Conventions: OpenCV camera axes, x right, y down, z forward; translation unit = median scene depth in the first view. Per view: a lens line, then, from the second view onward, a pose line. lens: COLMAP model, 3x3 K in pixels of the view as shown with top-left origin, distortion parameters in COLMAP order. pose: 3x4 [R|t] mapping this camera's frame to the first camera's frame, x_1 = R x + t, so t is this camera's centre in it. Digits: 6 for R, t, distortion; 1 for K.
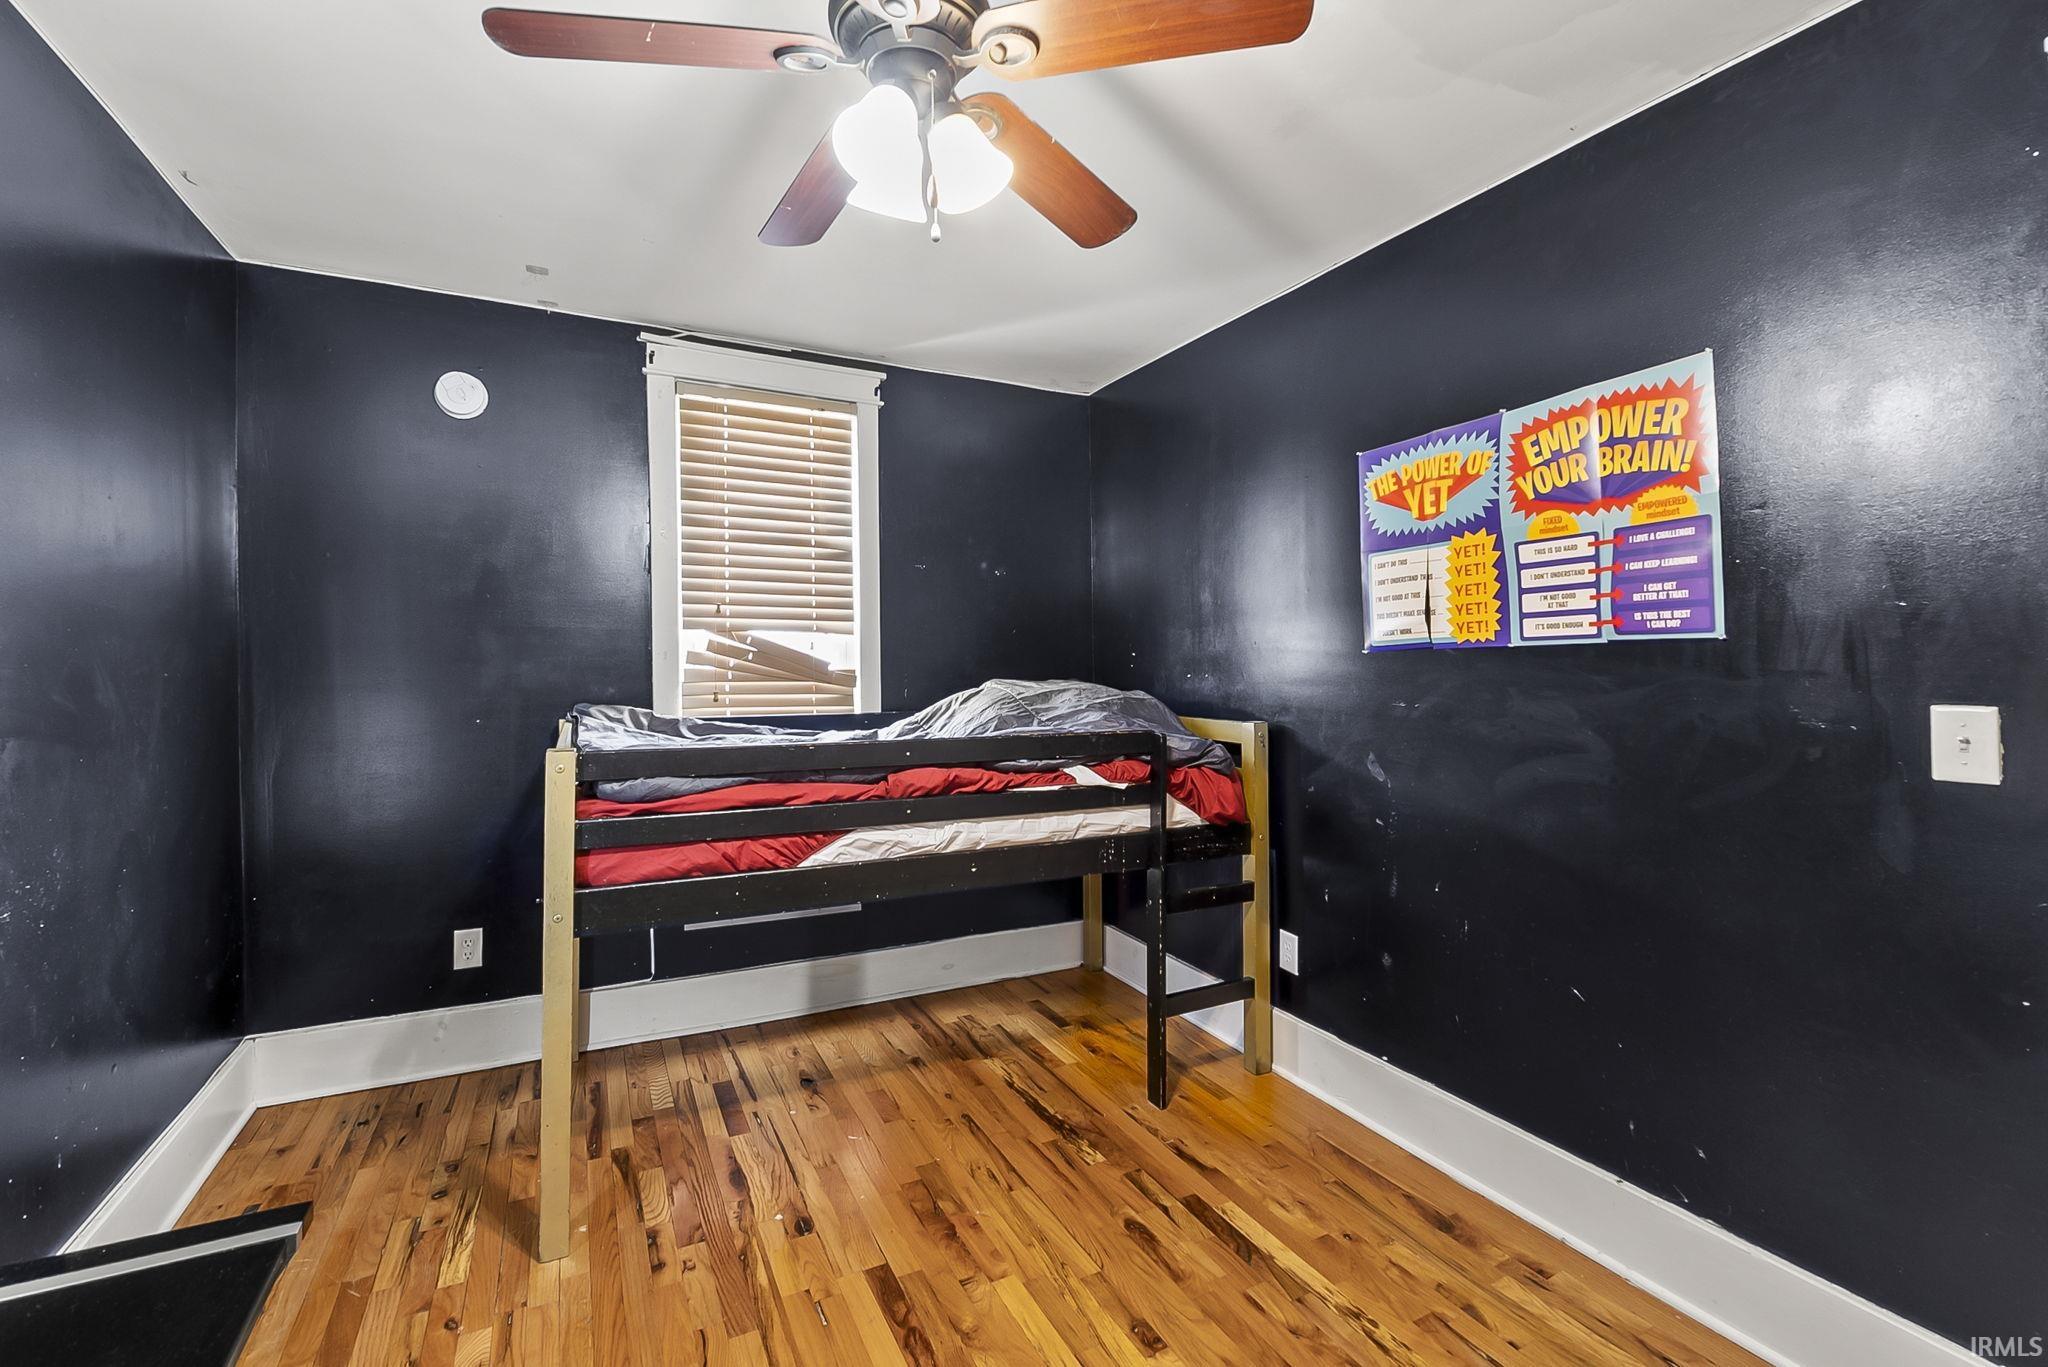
lens RADIAL K [[881.5, 0, 1012.5], [0, 881.5, 645.2], [0, 0, 1]] dist [-0.003832, -0.000371]
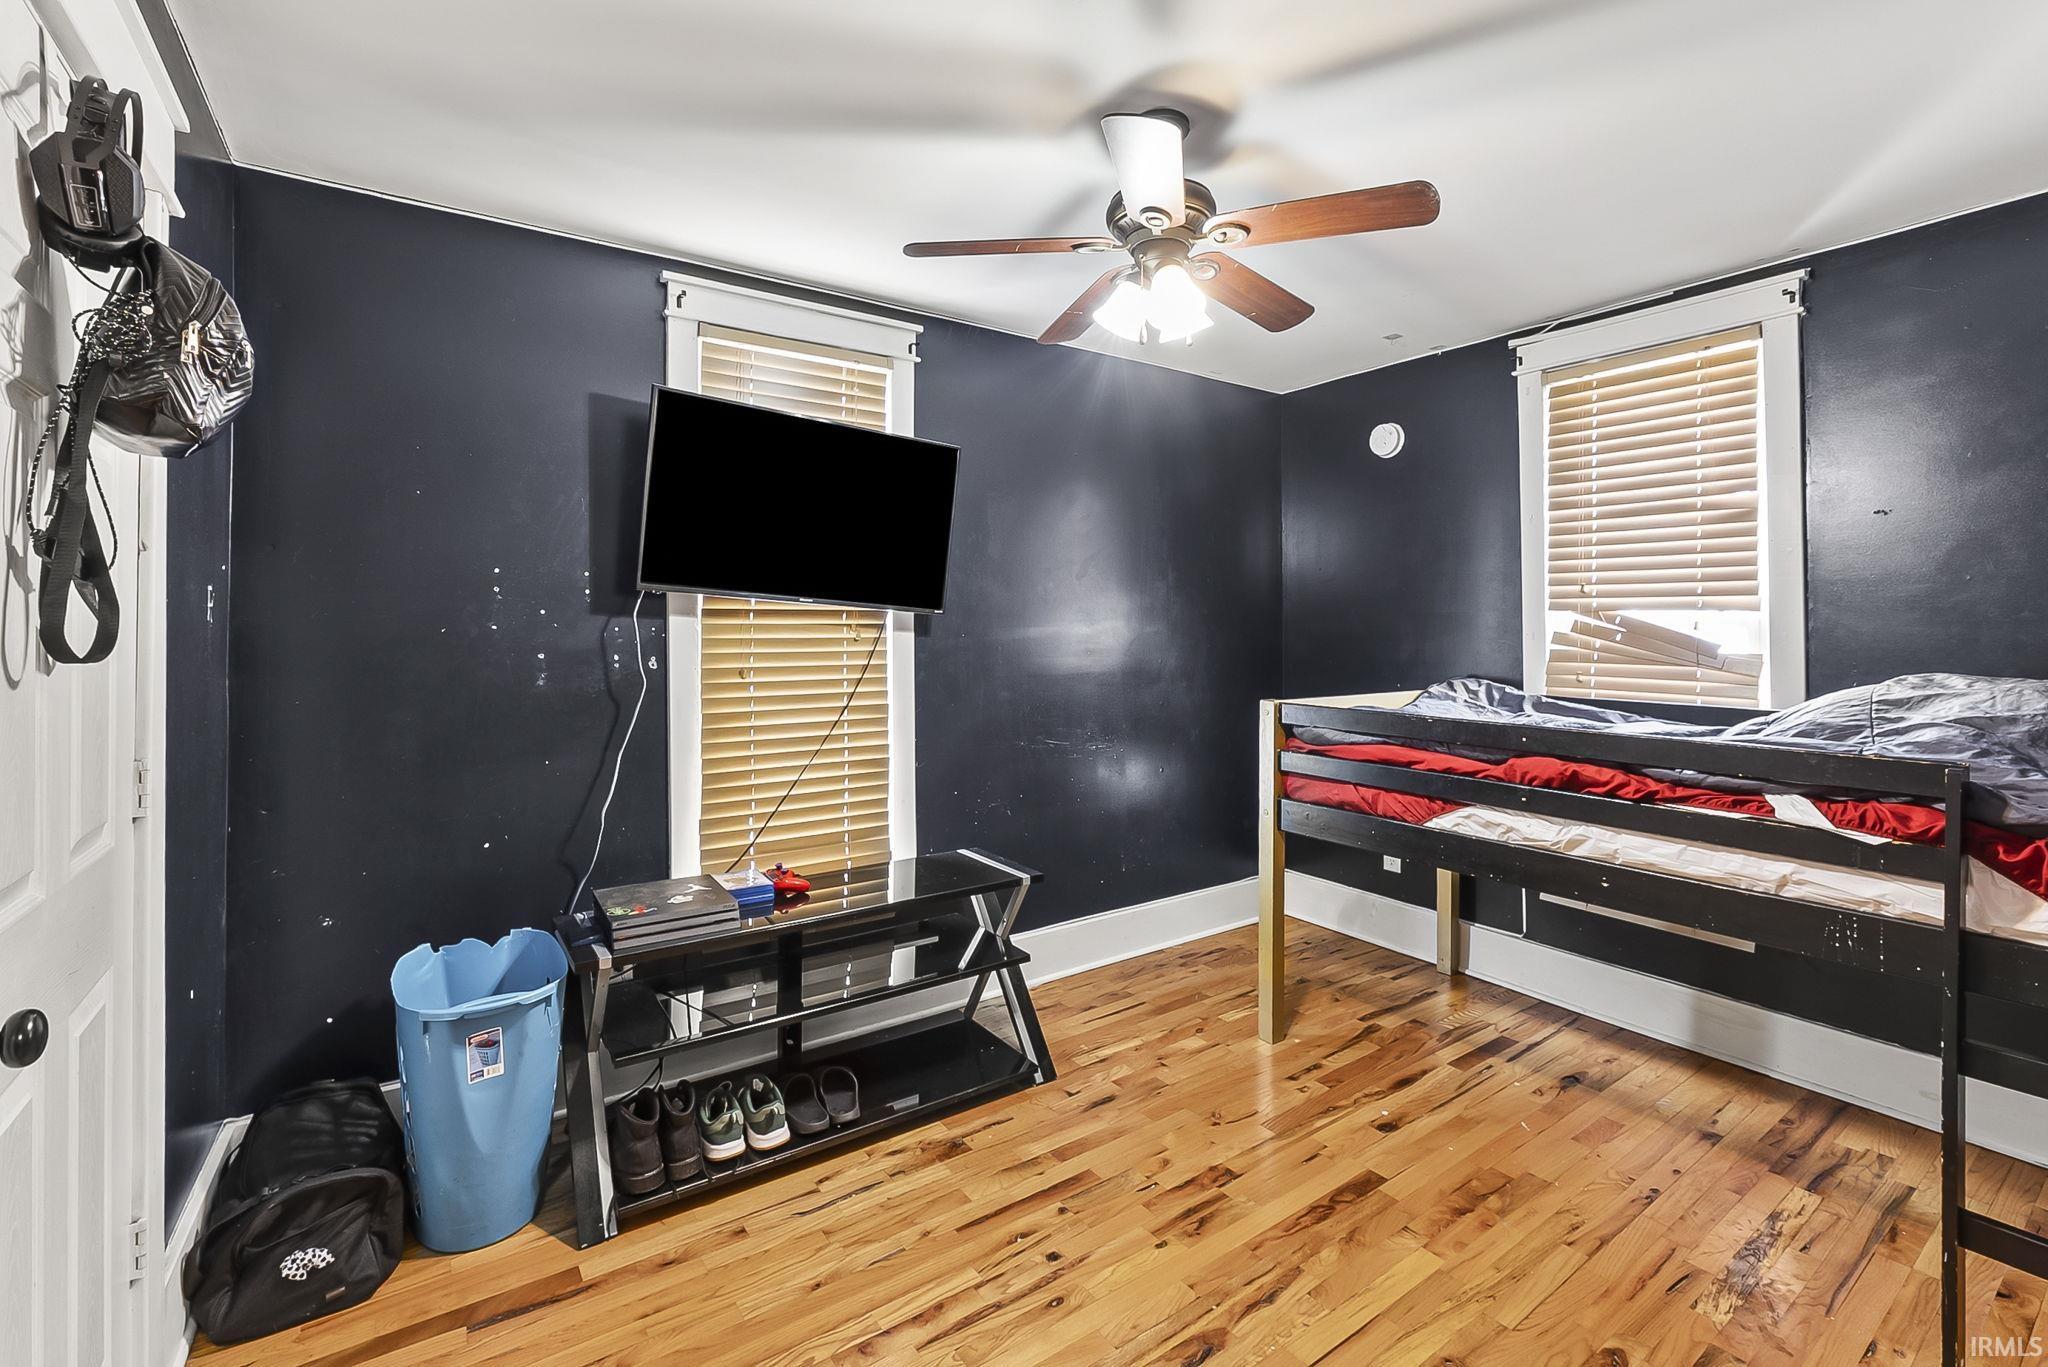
lens RADIAL K [[885.9, 0, 1024.6], [0, 885.9, 617.3], [0, 0, 1]] dist [-0.000293, -0.000050]
pose [[0.145341, -0.015667, -0.989258, 0.576845], [0.009674, 0.999849, -0.014413, -0.001296], [0.989334, -0.007475, 0.145470, 0.240417]]
